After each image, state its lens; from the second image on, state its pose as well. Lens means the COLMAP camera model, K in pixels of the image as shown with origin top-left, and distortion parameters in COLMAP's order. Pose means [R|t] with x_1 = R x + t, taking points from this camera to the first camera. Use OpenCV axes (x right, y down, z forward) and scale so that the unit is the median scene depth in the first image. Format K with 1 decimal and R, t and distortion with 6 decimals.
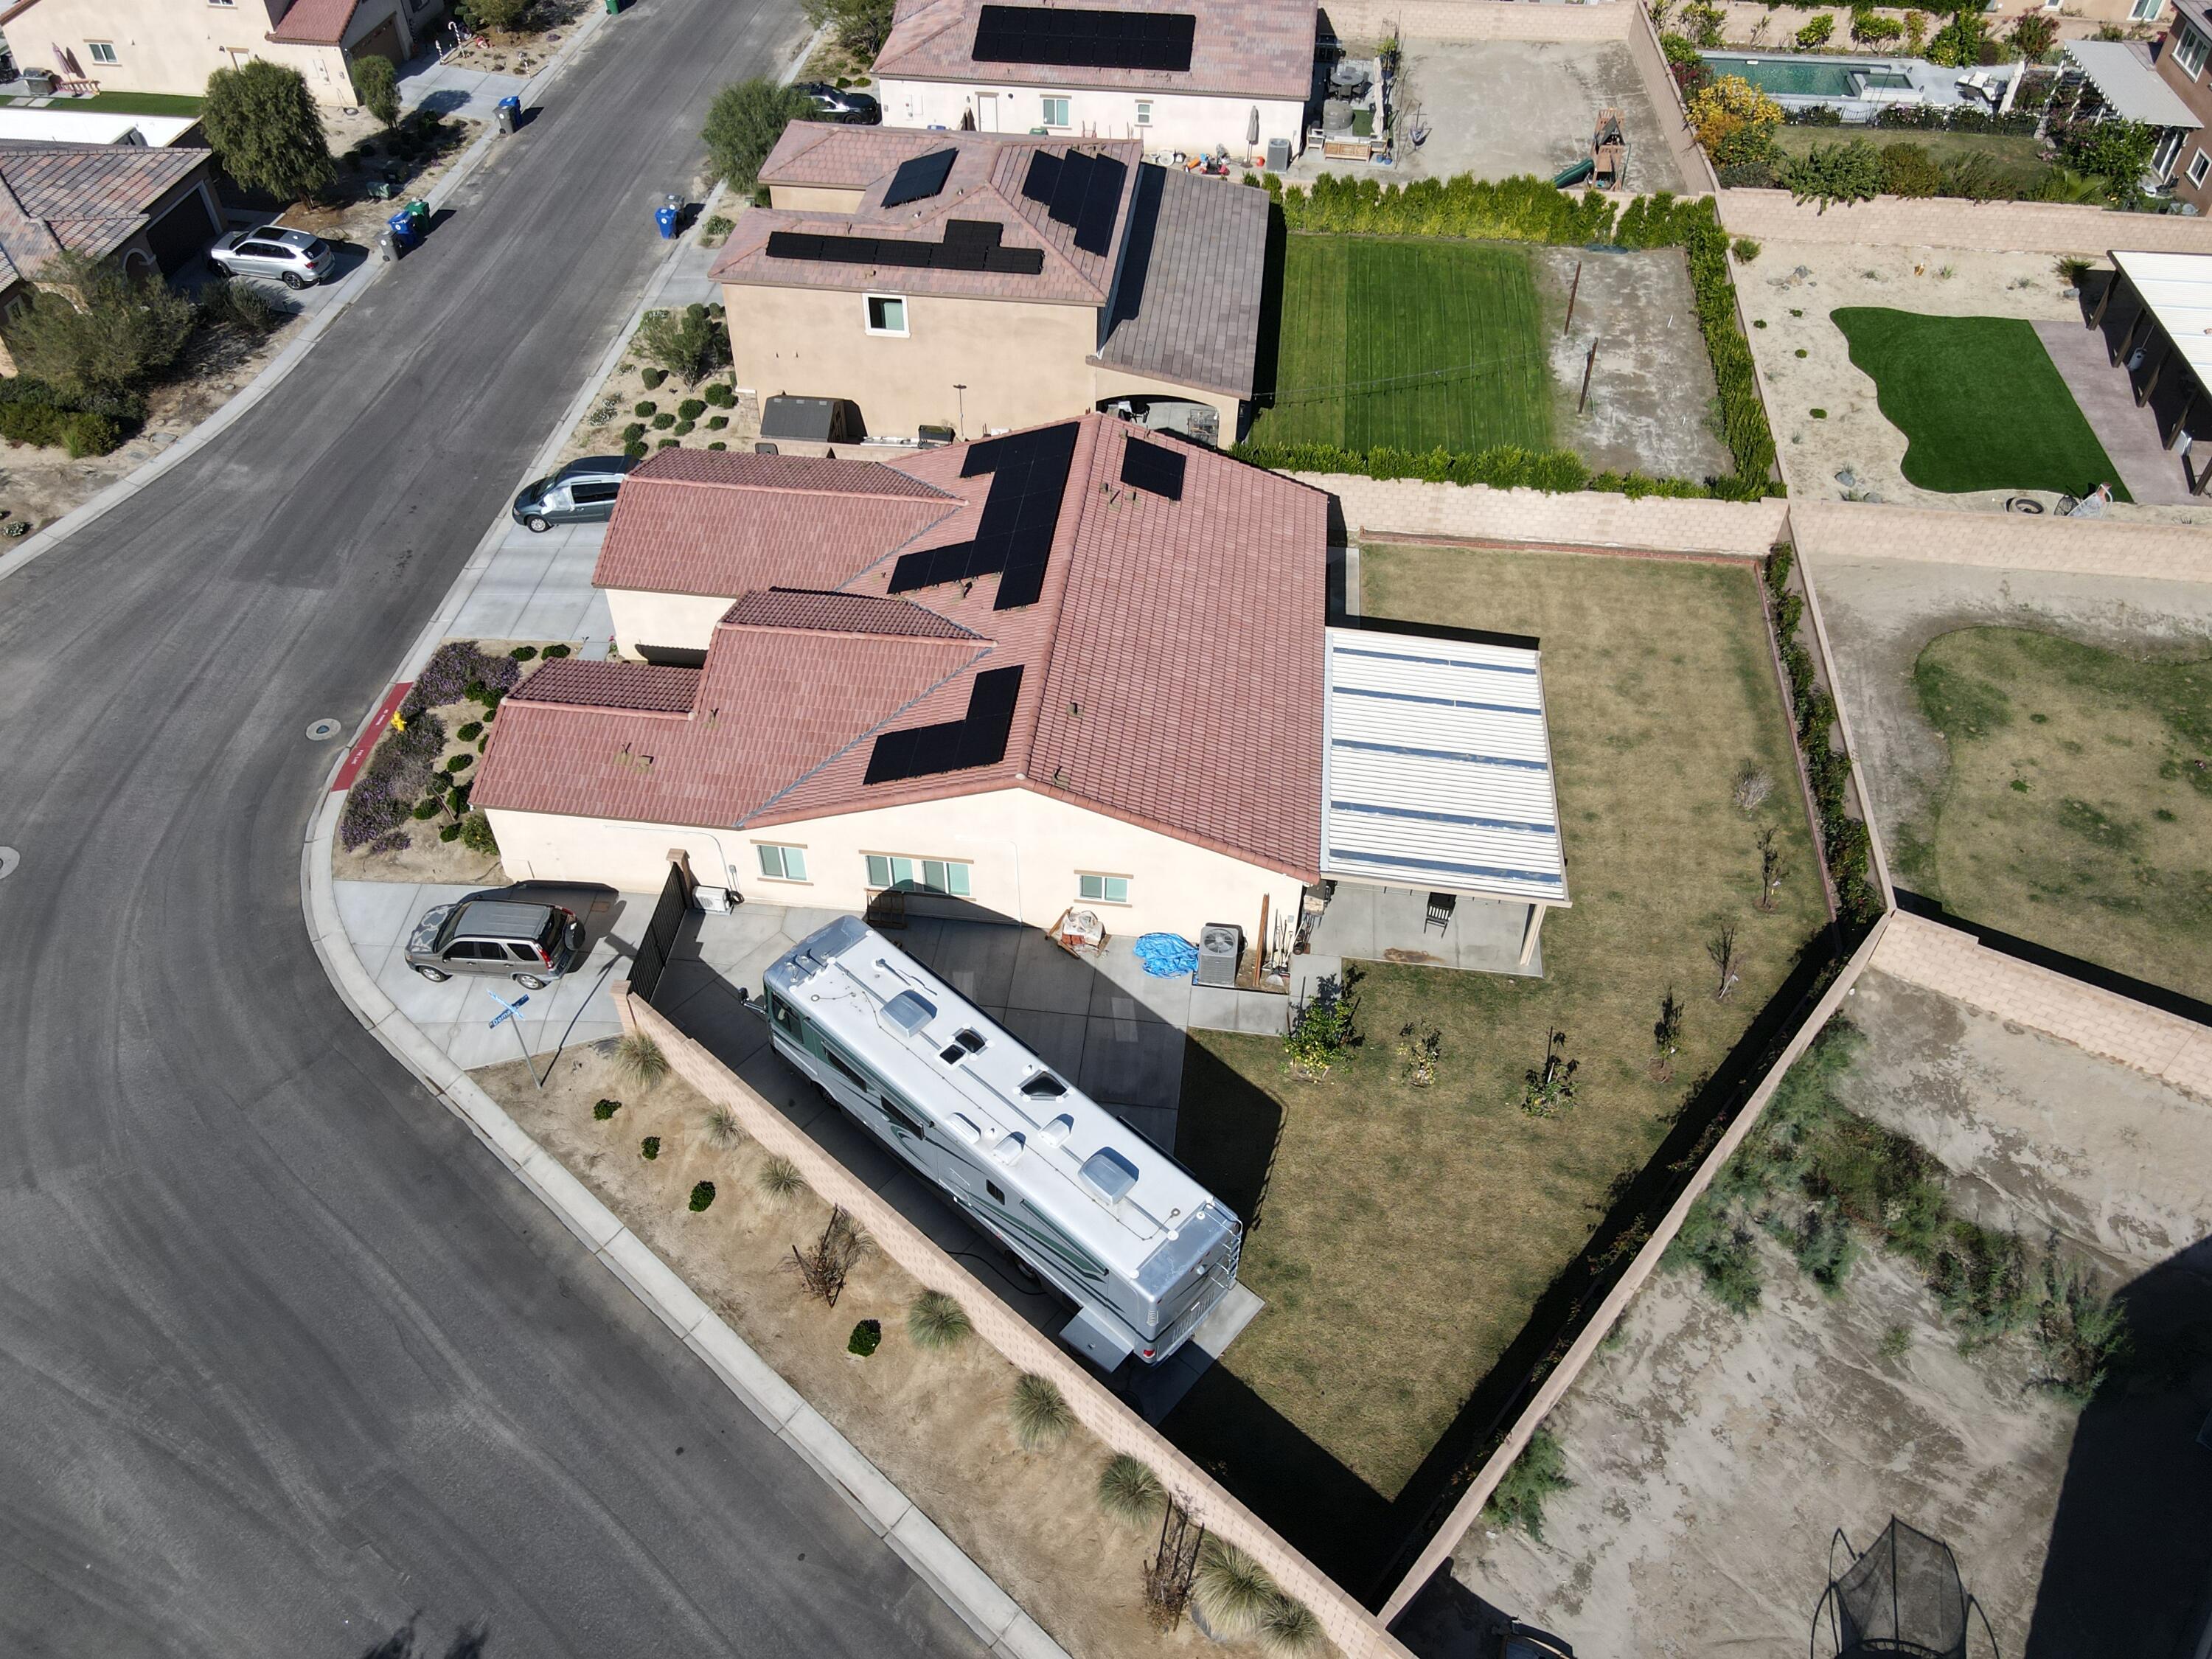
lens RADIAL K [[1596.1, 0, 1094.6], [0, 1596.1, 860.2], [0, 0, 1]] dist [0.003291, 0.031219]
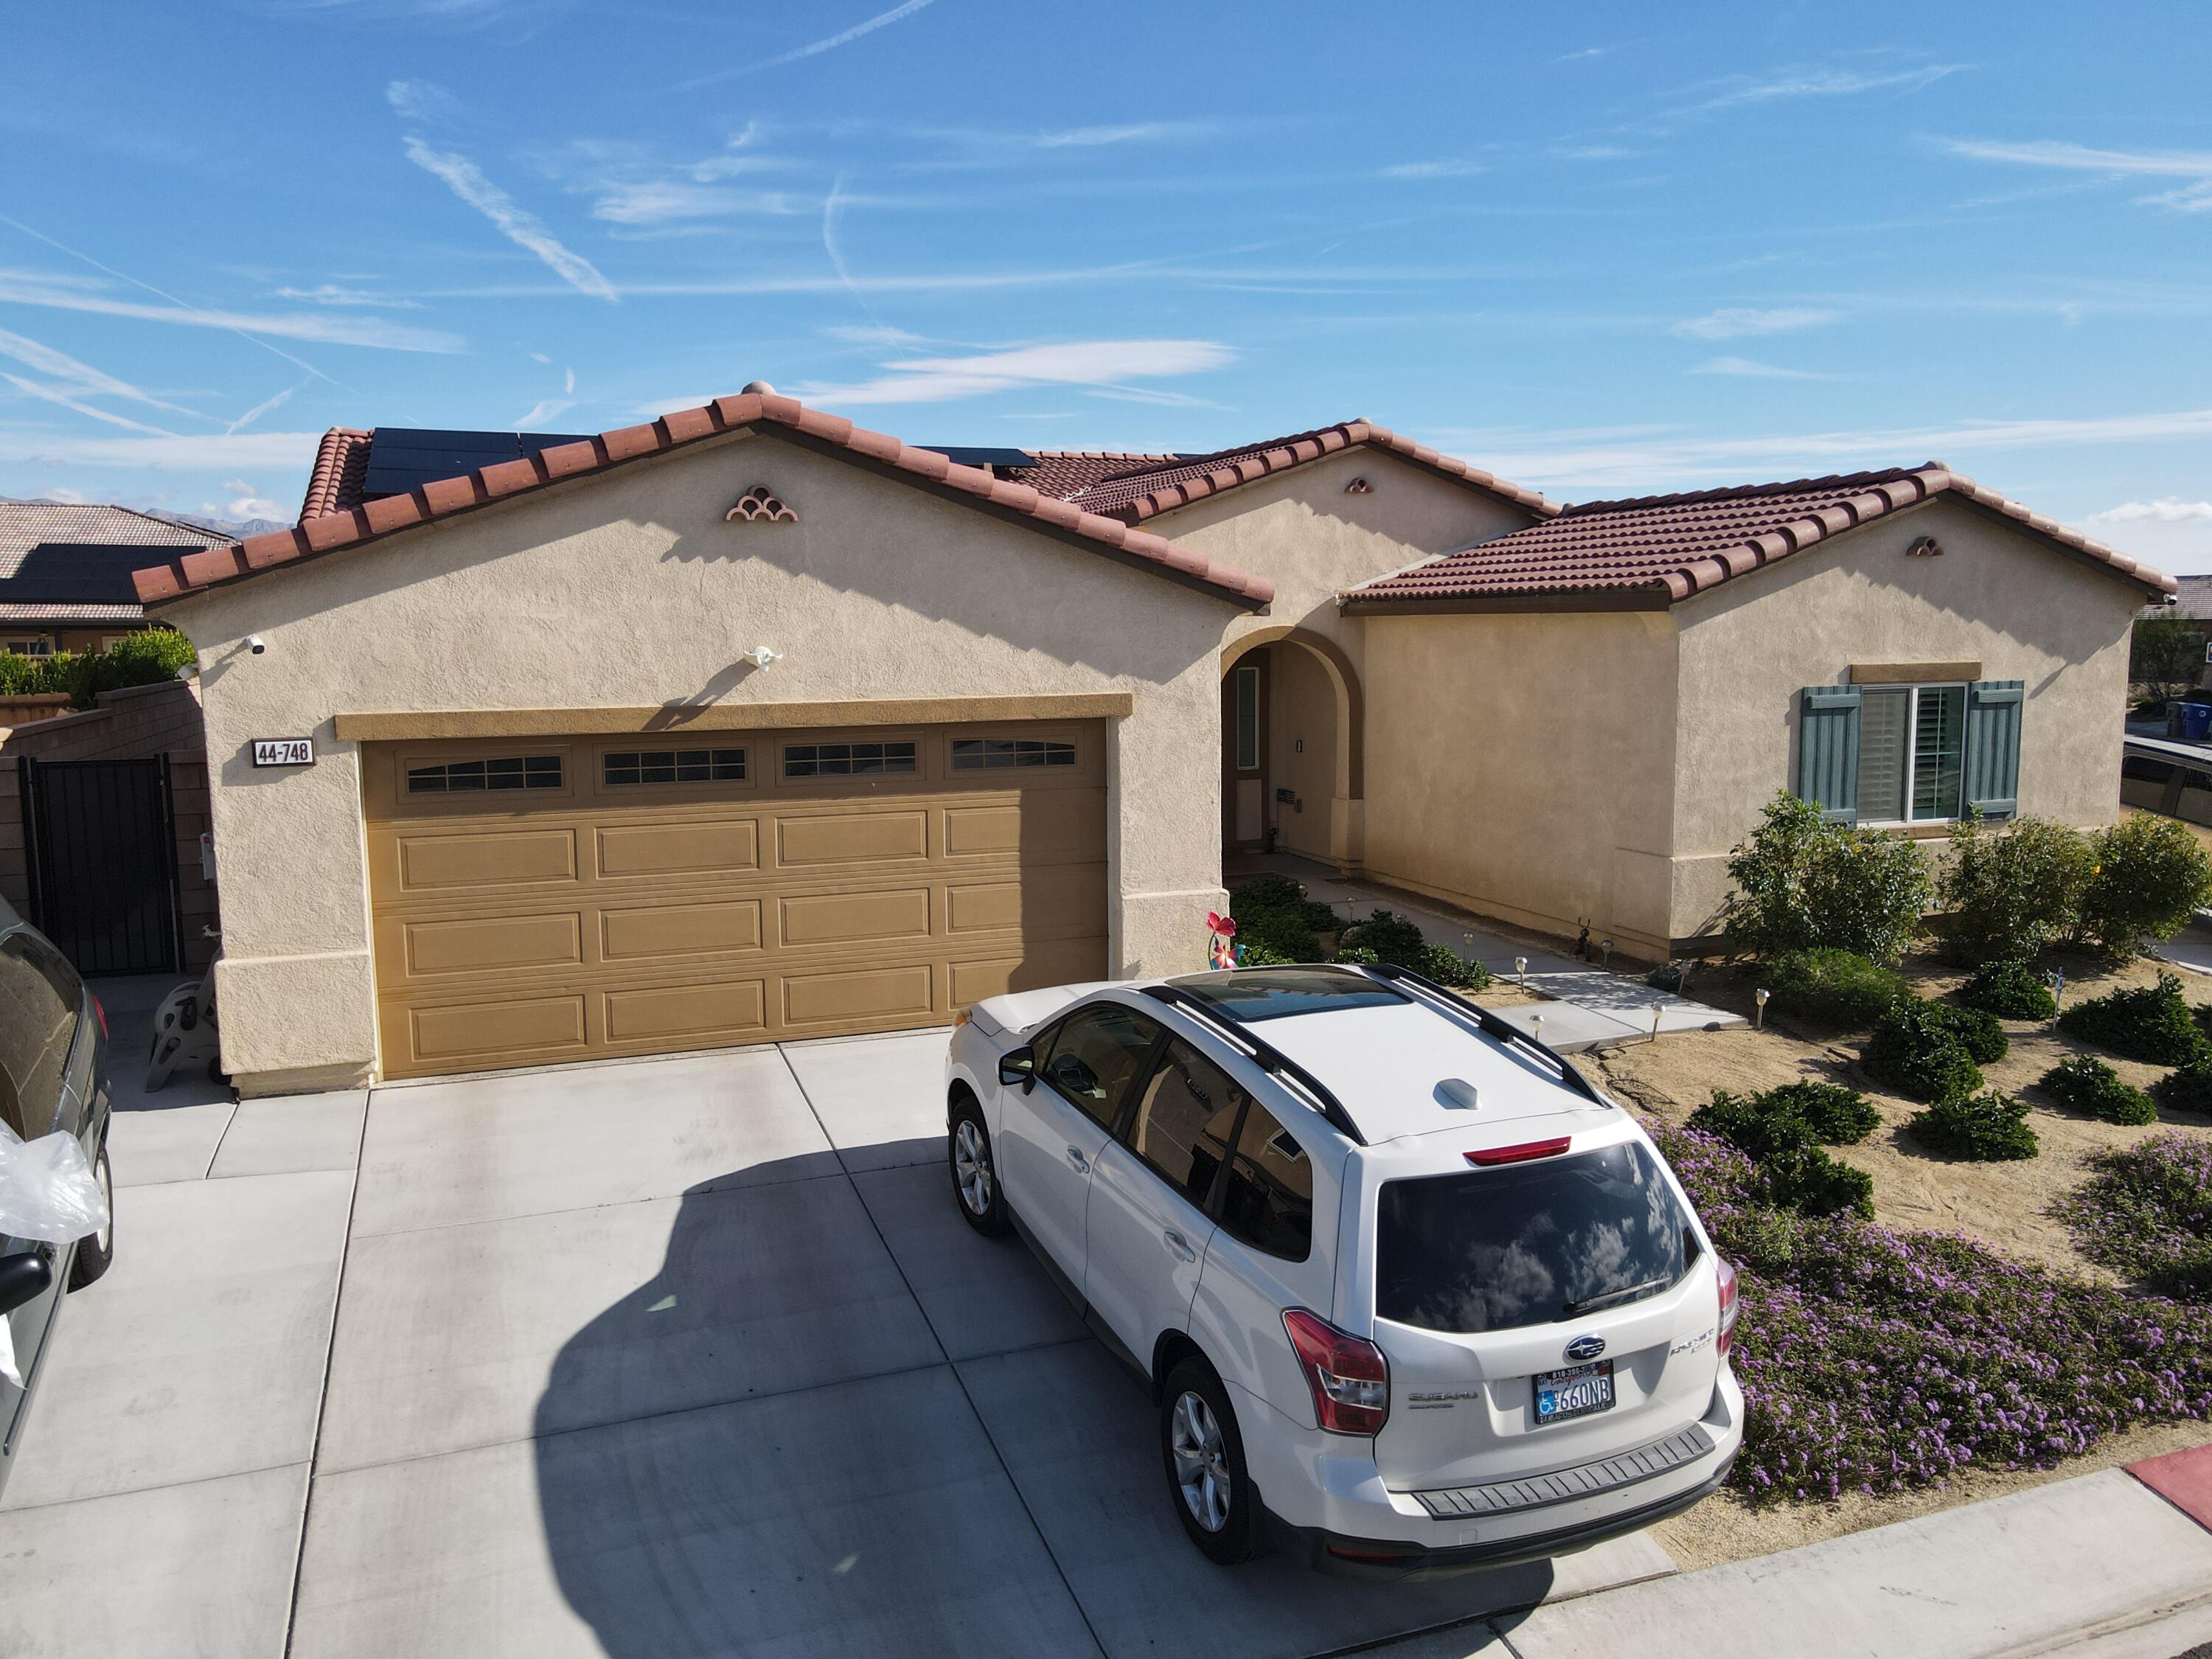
lens RADIAL K [[1601.9, 0, 1098.0], [0, 1601.9, 852.2], [0, 0, 1]] dist [0.019039, 0.006054]
pose [[-0.461603, -0.132003, 0.877210, -0.608843], [0.646177, 0.627462, 0.434450, -0.316950], [-0.607765, 0.767376, -0.204342, 1.269993]]
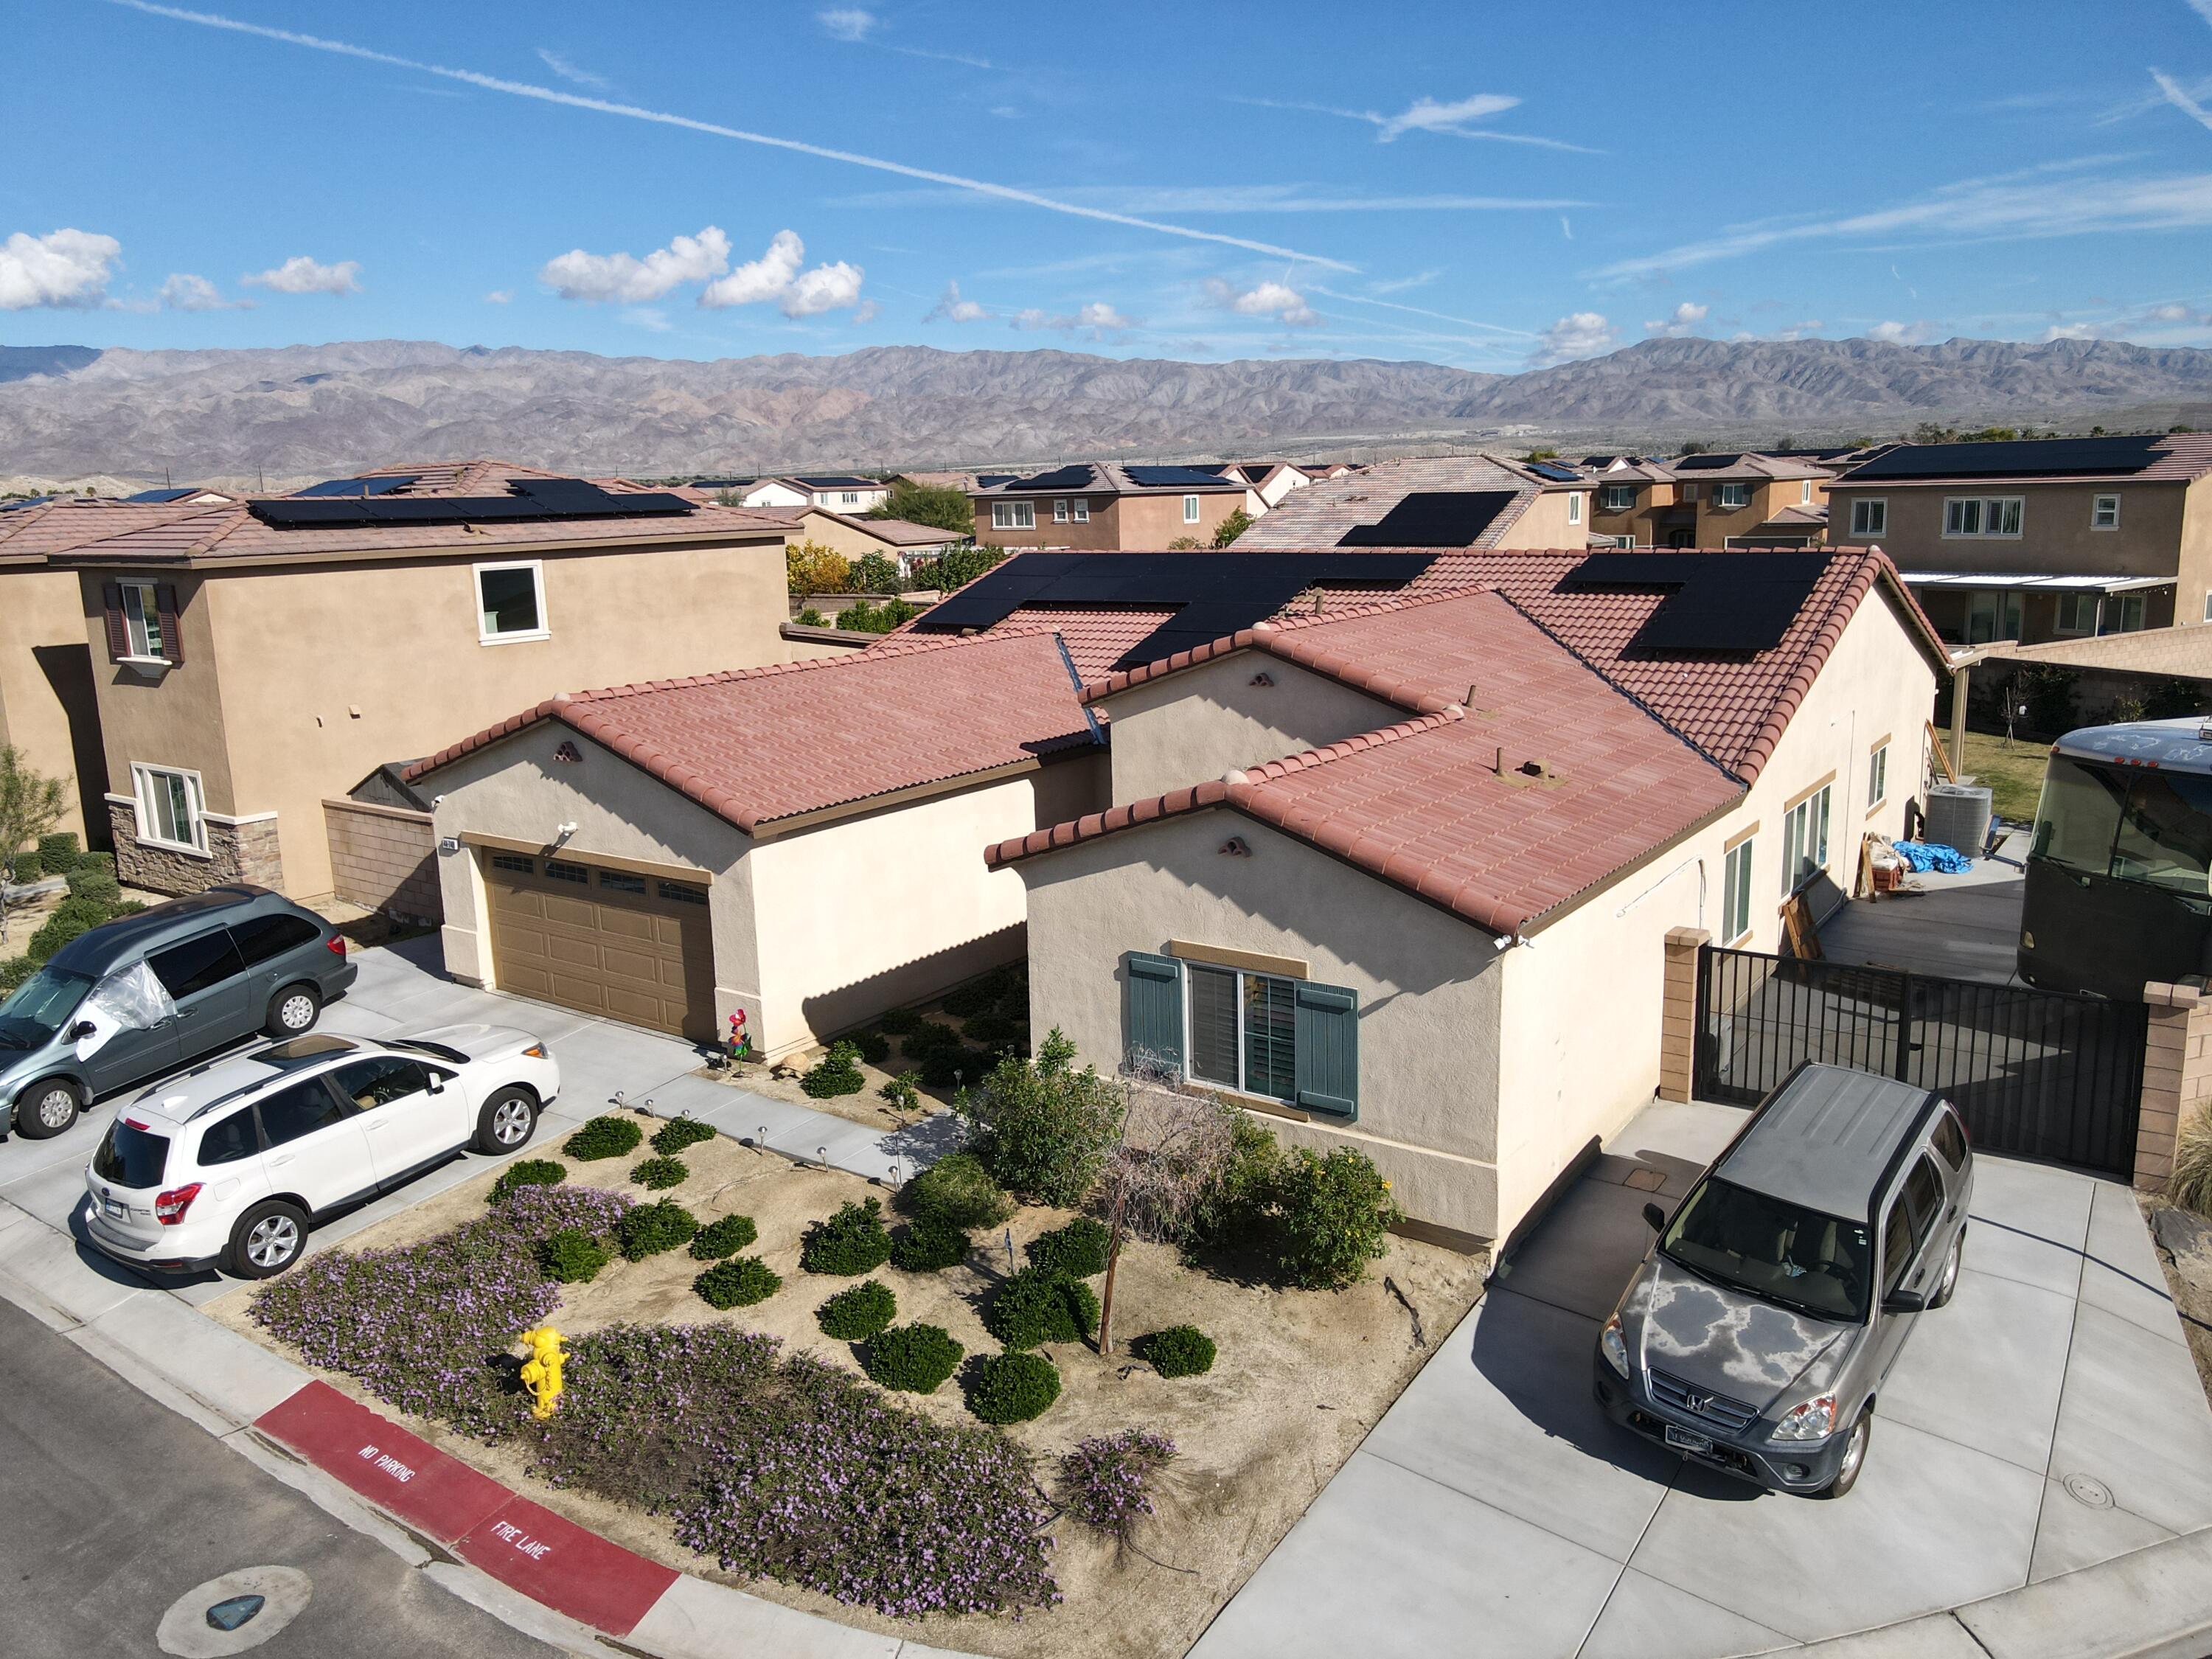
lens RADIAL K [[1627.3, 0, 1097.1], [0, 1627.3, 802.9], [0, 0, 1]] dist [0.012549, -0.000365]
pose [[0.486826, -0.189959, 0.852594, -0.715723], [0.657217, 0.722602, -0.214270, -0.039257], [-0.575384, 0.664651, 0.476626, 0.870567]]
